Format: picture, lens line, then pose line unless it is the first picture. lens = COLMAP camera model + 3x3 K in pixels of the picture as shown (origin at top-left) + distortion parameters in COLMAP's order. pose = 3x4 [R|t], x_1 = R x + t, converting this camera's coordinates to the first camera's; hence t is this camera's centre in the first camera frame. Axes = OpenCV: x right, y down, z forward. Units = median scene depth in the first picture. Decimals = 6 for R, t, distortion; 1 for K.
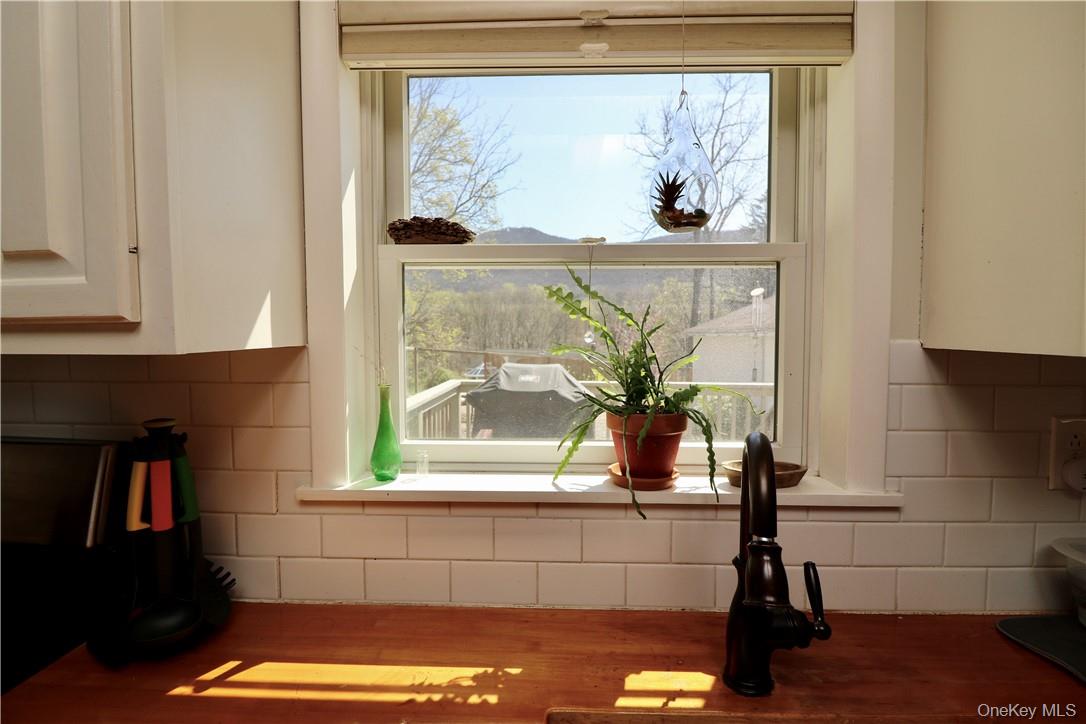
lens RADIAL K [[535.8, 0, 543.0], [0, 535.8, 362.0], [0, 0, 1]] dist [0.000037, 0.000020]
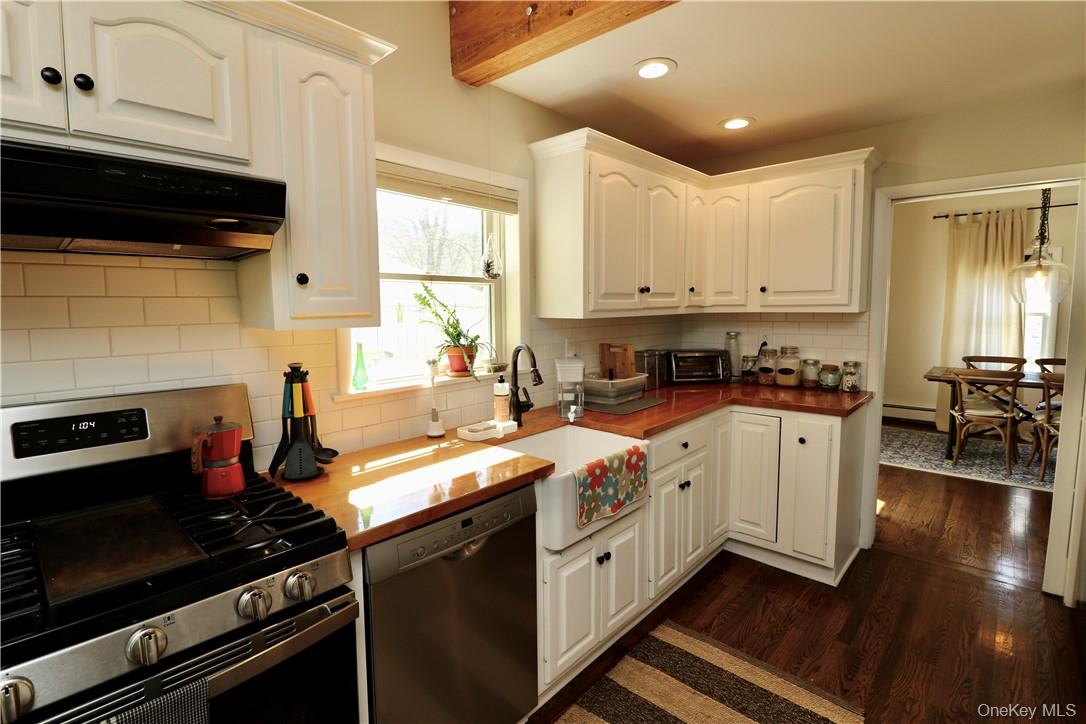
lens RADIAL K [[498.2, 0, 540.4], [0, 498.2, 355.6], [0, 0, 1]] dist [-0.001240, -0.012837]
pose [[0.644352, -0.088661, 0.759572, -1.437193], [0.047595, 0.995980, 0.075880, -0.022680], [-0.763247, -0.012742, 0.645981, -0.825828]]
